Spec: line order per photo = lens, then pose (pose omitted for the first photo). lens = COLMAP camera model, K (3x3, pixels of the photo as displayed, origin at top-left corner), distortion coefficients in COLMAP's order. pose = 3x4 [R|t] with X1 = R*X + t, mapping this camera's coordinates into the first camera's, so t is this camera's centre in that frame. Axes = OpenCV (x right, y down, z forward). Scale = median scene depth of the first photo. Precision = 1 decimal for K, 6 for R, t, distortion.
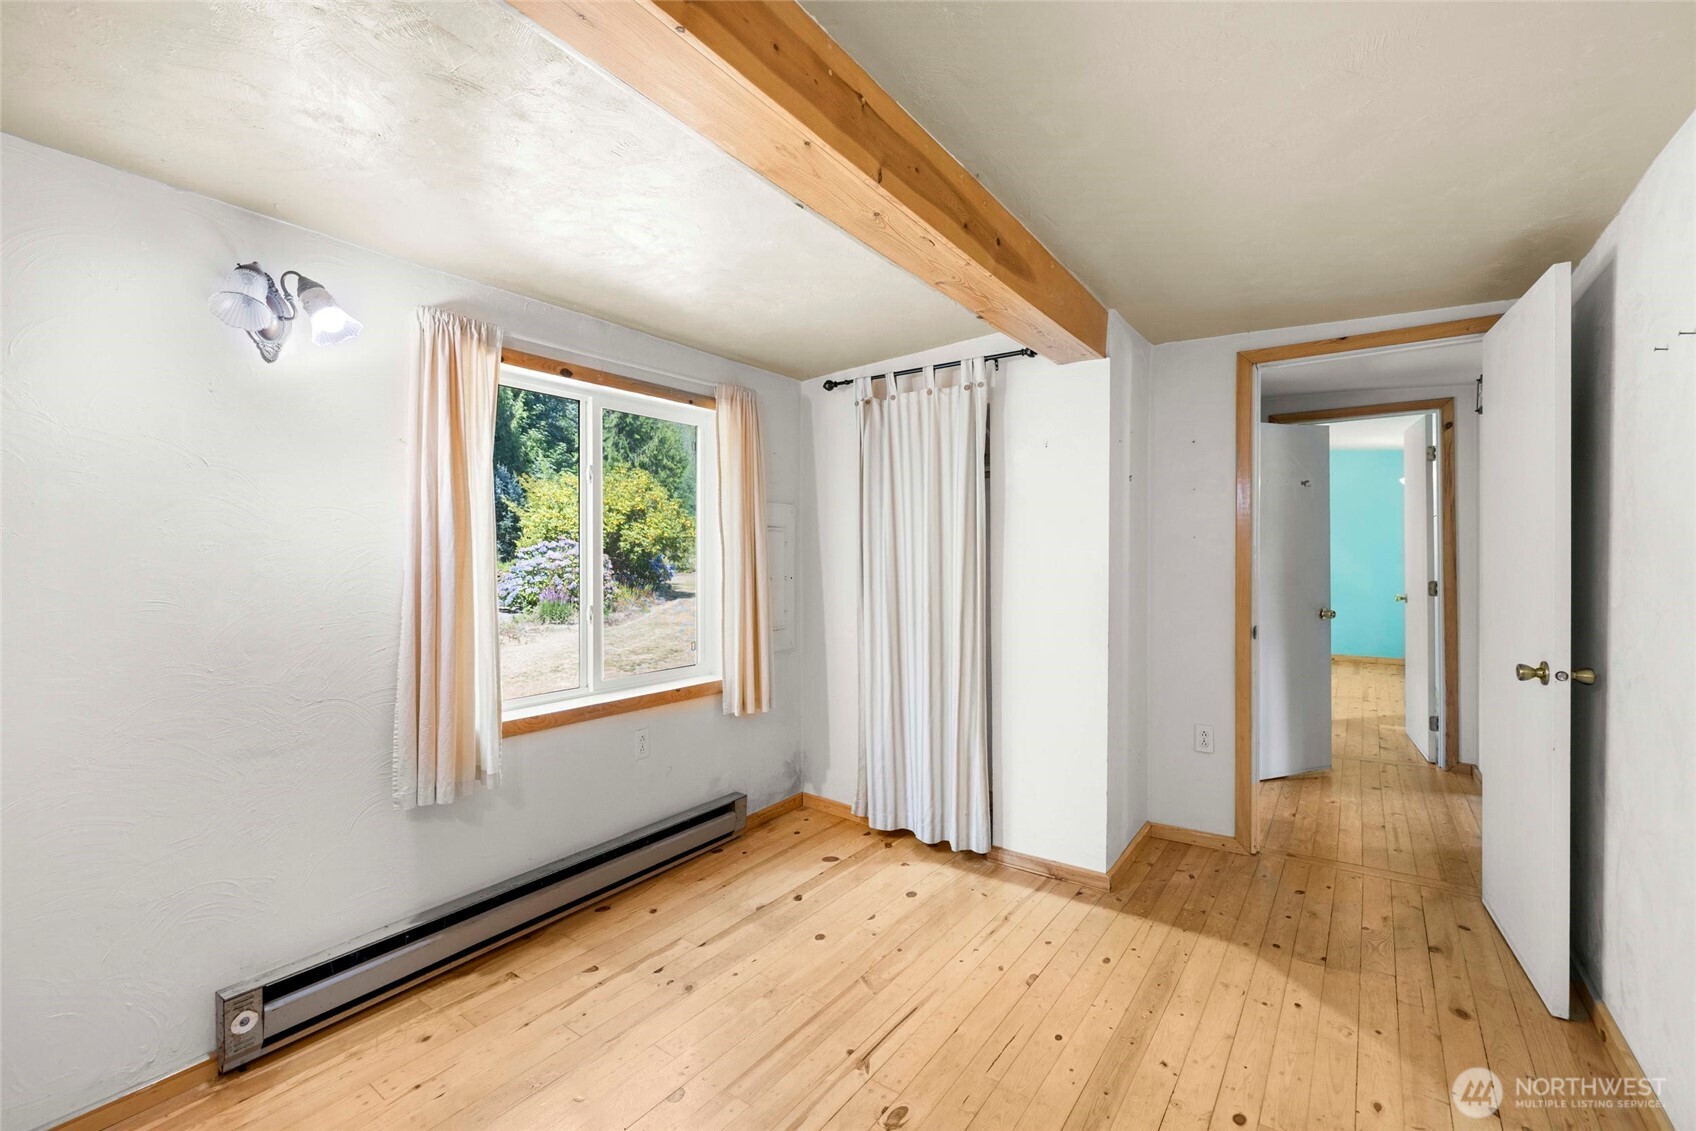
lens RADIAL K [[702.6, 0, 840.6], [0, 702.6, 549.2], [0, 0, 1]] dist [-0.002507, 0.000404]
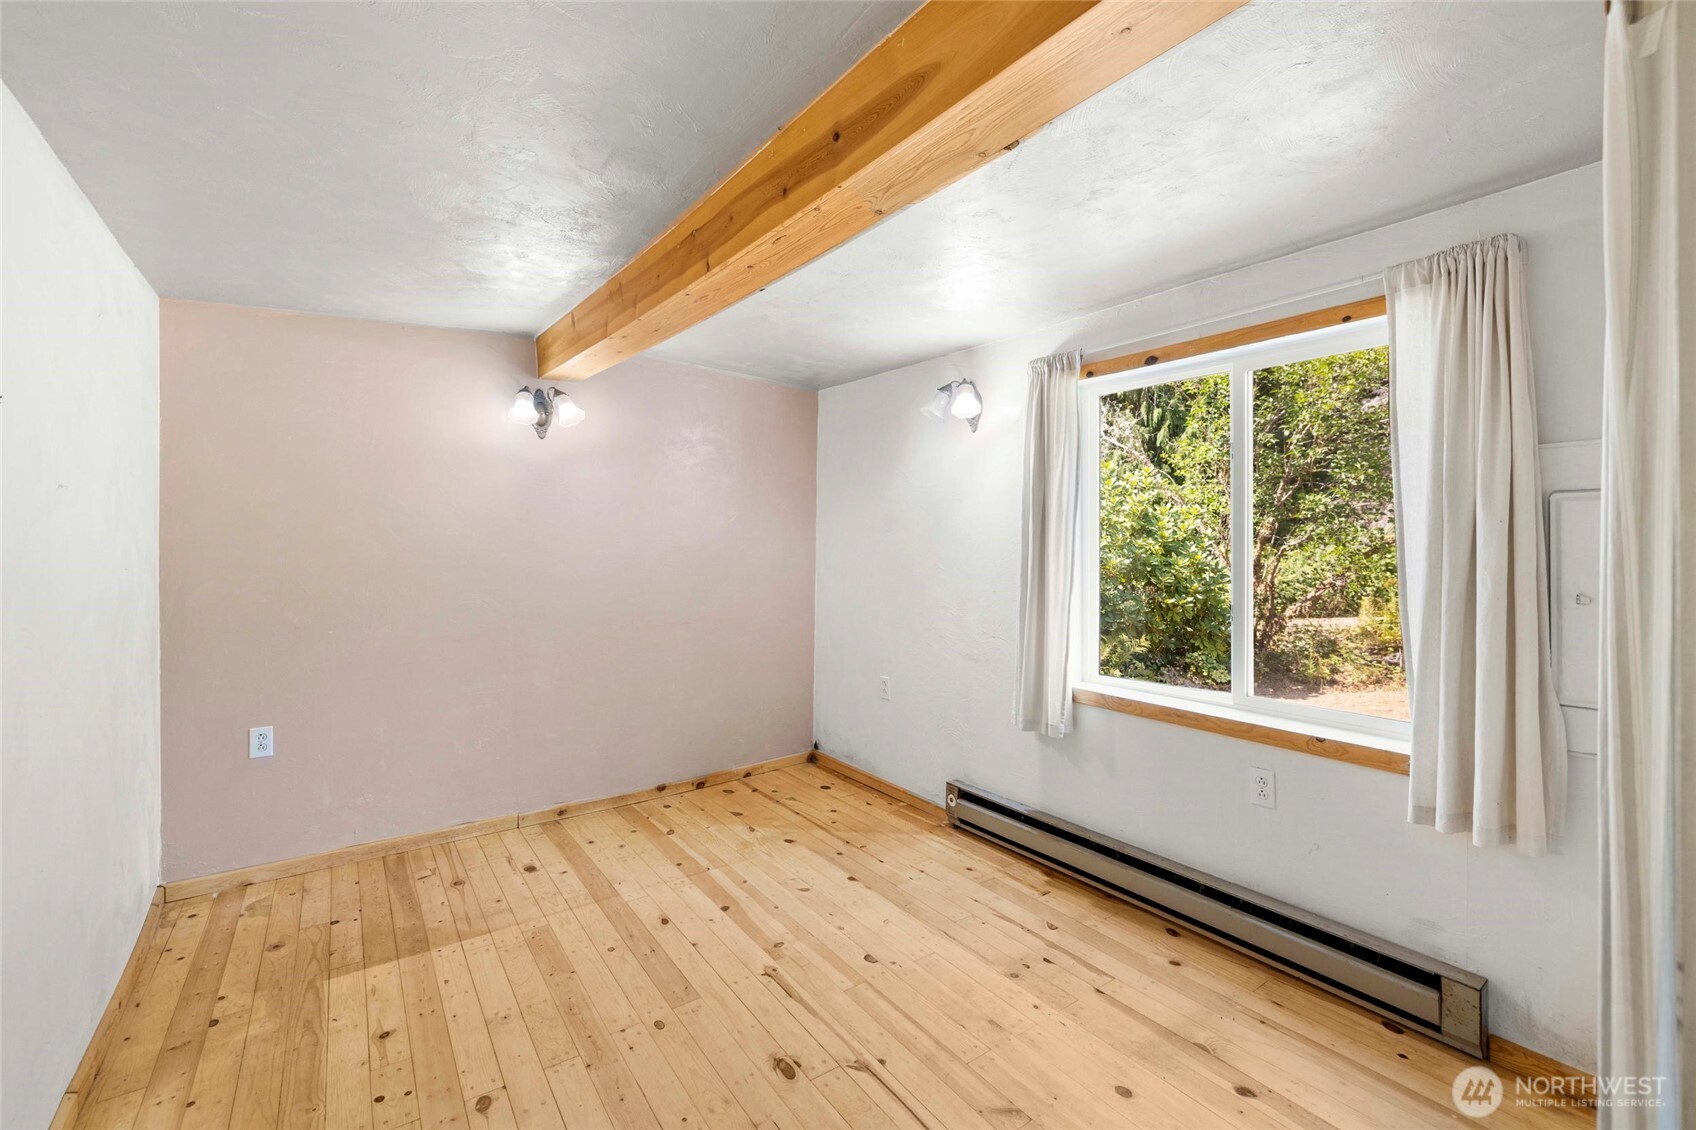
lens RADIAL K [[702.6, 0, 840.6], [0, 702.6, 548.7], [0, 0, 1]] dist [-0.002507, 0.000404]
pose [[-0.299066, 0.017905, -0.954064, 0.777239], [0.013063, 0.999807, 0.014669, -0.011621], [0.954143, -0.008076, -0.299242, 1.015418]]
